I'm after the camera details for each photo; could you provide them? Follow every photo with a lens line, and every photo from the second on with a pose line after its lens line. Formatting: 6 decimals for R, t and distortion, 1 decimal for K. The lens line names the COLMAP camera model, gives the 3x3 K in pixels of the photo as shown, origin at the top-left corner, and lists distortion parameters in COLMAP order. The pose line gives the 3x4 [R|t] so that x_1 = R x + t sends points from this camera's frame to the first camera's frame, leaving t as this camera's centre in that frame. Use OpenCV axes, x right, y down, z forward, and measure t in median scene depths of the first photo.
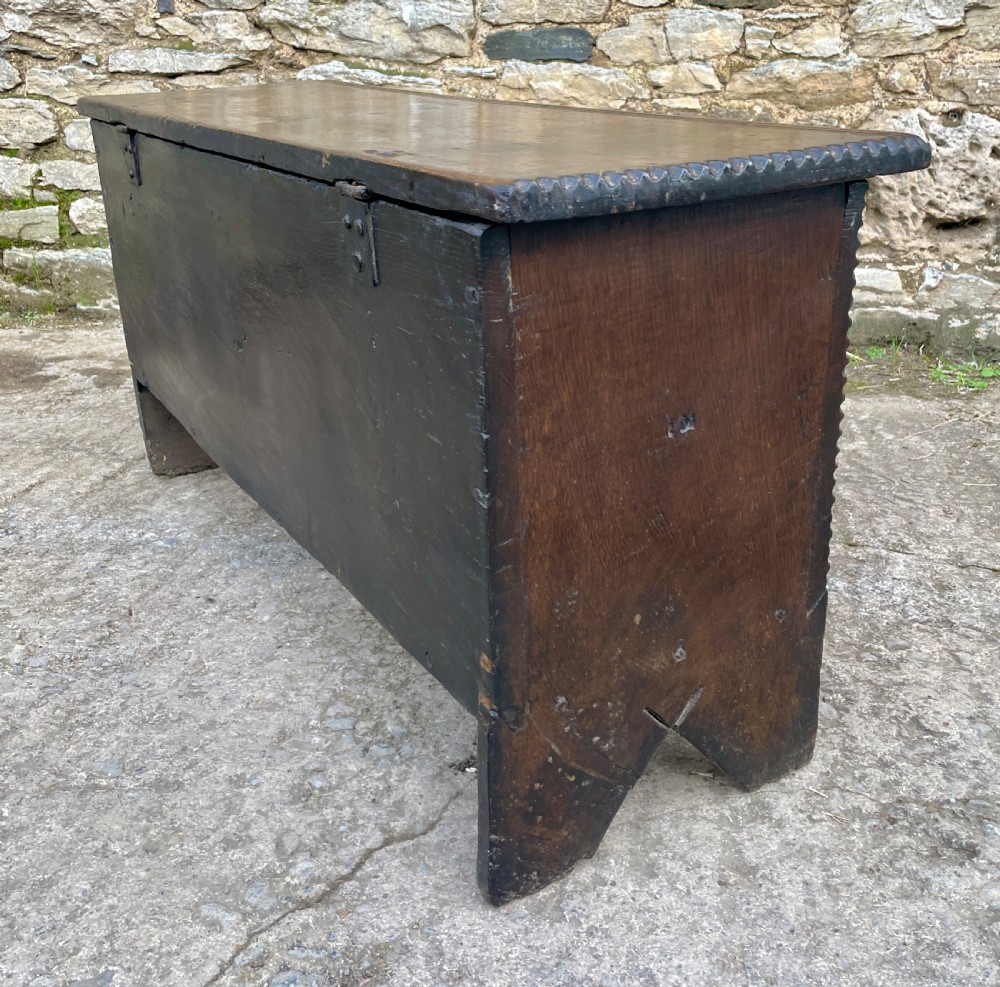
lens RADIAL K [[1107.0, 0, 522.0], [0, 1107.0, 410.1], [0, 0, 1]] dist [0.033612, 0.000000]
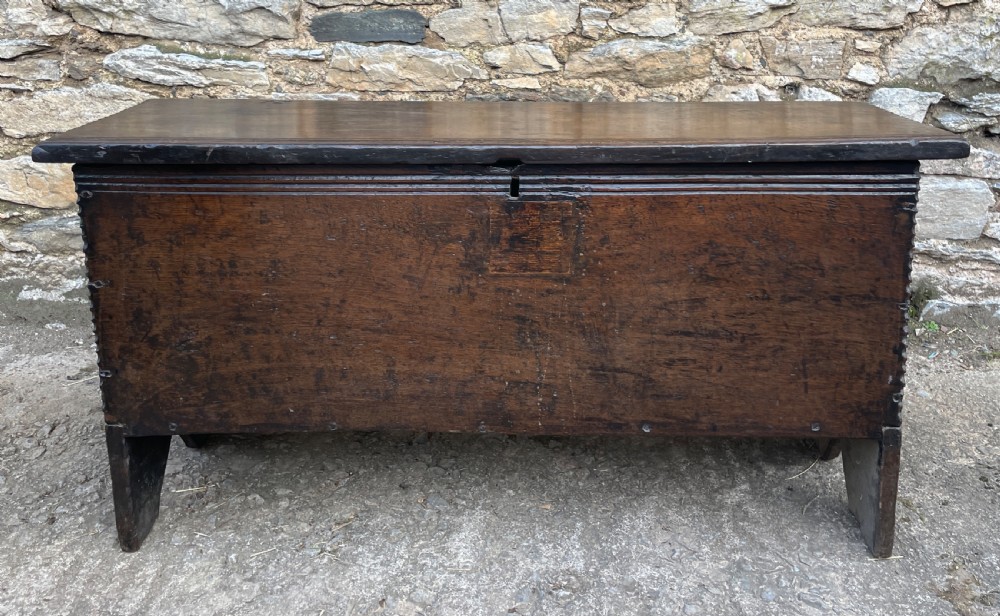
lens RADIAL K [[916.7, 0, 520.2], [0, 916.7, 157.1], [0, 0, 1]] dist [0.047273, 0.000000]
pose [[0.989518, -0.048589, 0.135987, 0.032379], [0.058000, 0.996125, -0.066121, -0.163216], [-0.132247, 0.073315, 0.988502, 0.220713]]
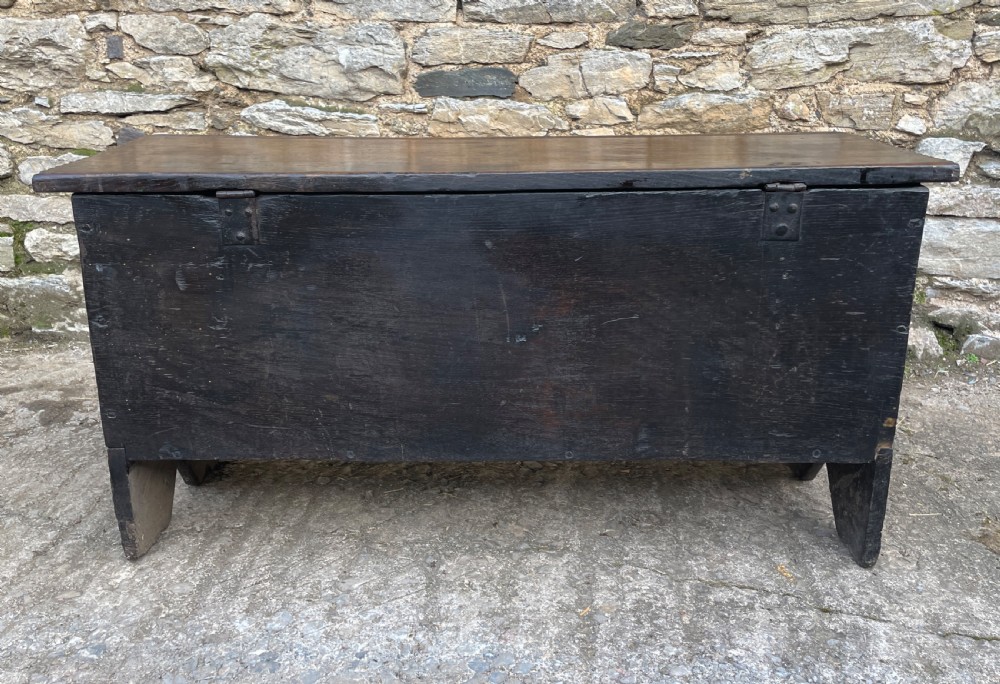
lens RADIAL K [[891.6, 0, 497.5], [0, 891.6, 268.2], [0, 0, 1]] dist [0.073690, -0.092852]
pose [[0.997366, -0.033339, 0.064421, -0.017066], [0.038209, 0.996383, -0.075899, -0.082104], [-0.061657, 0.078160, 0.995032, 0.141672]]
